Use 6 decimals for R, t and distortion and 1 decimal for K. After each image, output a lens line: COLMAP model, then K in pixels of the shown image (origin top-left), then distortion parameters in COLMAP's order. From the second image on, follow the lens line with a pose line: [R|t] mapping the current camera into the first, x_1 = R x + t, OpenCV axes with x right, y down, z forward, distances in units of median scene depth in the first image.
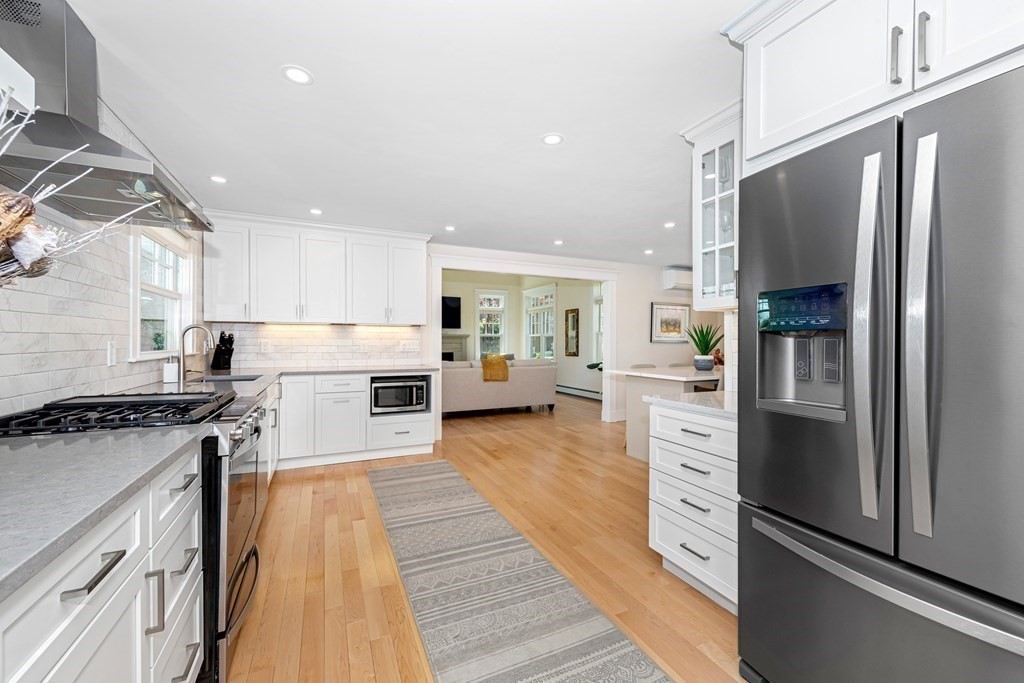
lens RADIAL K [[413.0, 0, 512.0], [0, 413.0, 341.5], [0, 0, 1]] dist [-0.000315, -0.000034]
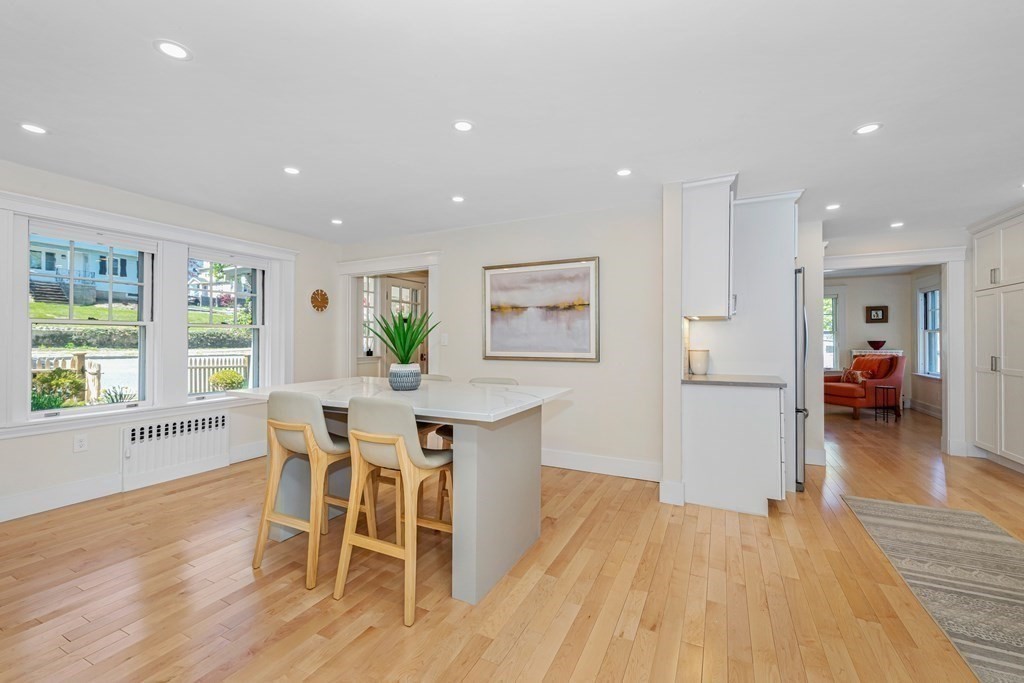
lens RADIAL K [[419.4, 0, 514.3], [0, 419.4, 336.8], [0, 0, 1]] dist [0.001264, 0.000509]
pose [[-0.621088, 0.005399, 0.783722, -0.039517], [0.001450, 0.999982, -0.005740, -0.000765], [-0.783739, -0.002428, -0.621085, 0.577034]]
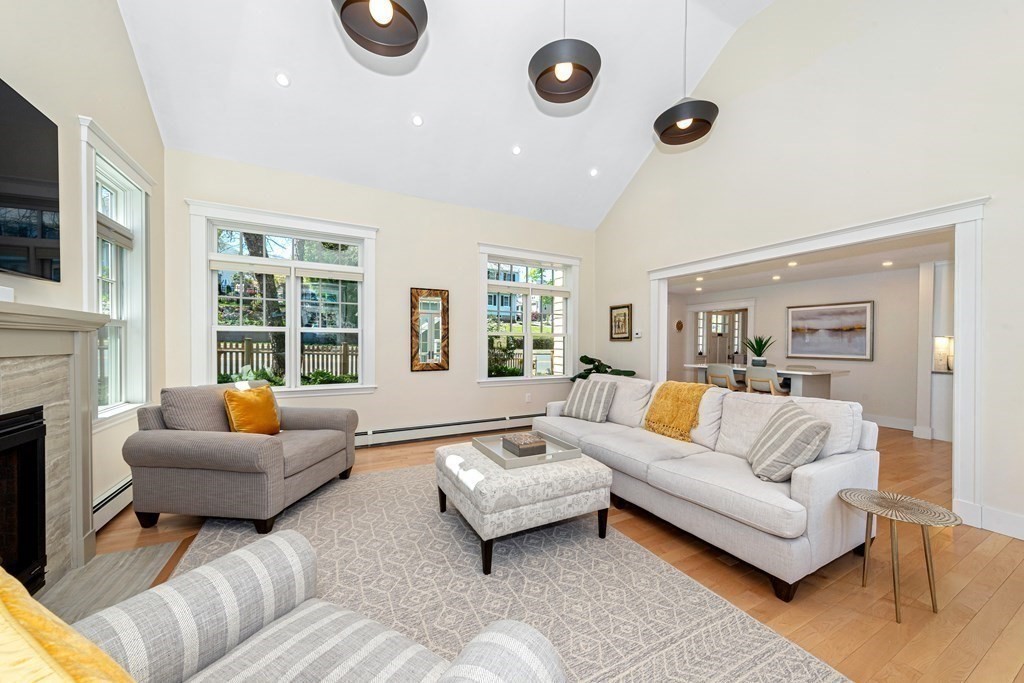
lens RADIAL K [[376.1, 0, 507.5], [0, 376.1, 347.9], [0, 0, 1]] dist [0.000350, -0.000032]
pose [[-0.050309, -0.012091, 0.998661, -0.369600], [-0.007968, 0.999900, 0.011705, -0.003326], [-0.998702, -0.007369, -0.050400, 0.902707]]
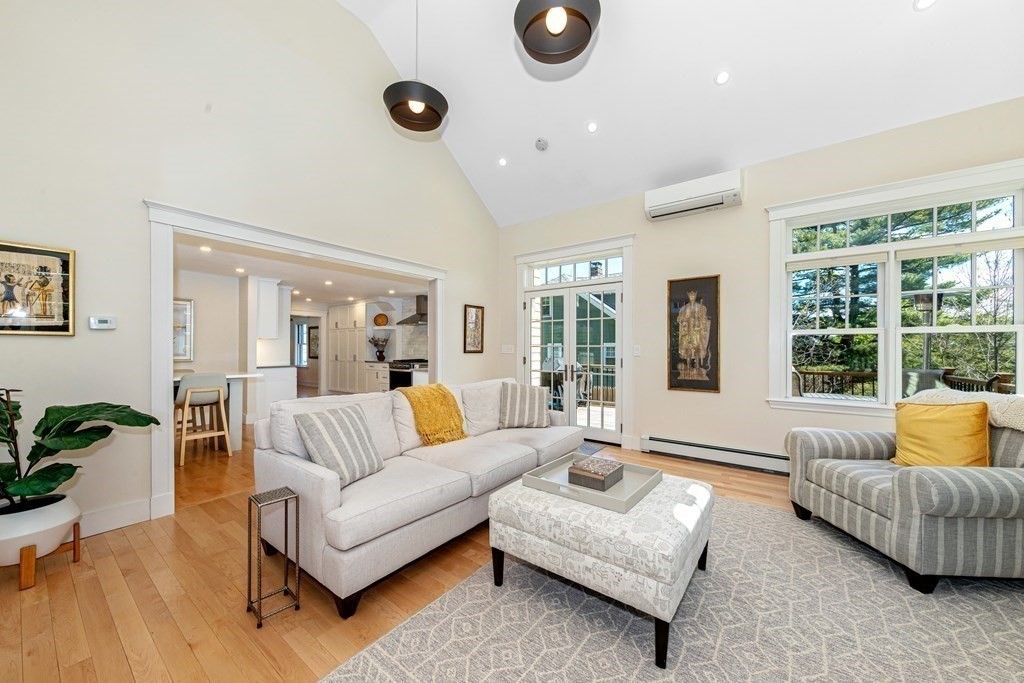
lens RADIAL K [[376.1, 0, 507.5], [0, 376.1, 347.9], [0, 0, 1]] dist [0.000350, -0.000032]
pose [[-0.884733, -0.007758, -0.466034, 0.056612], [-0.007183, 0.999970, -0.003010, -0.001669], [0.466044, 0.000685, -0.884761, 1.047009]]
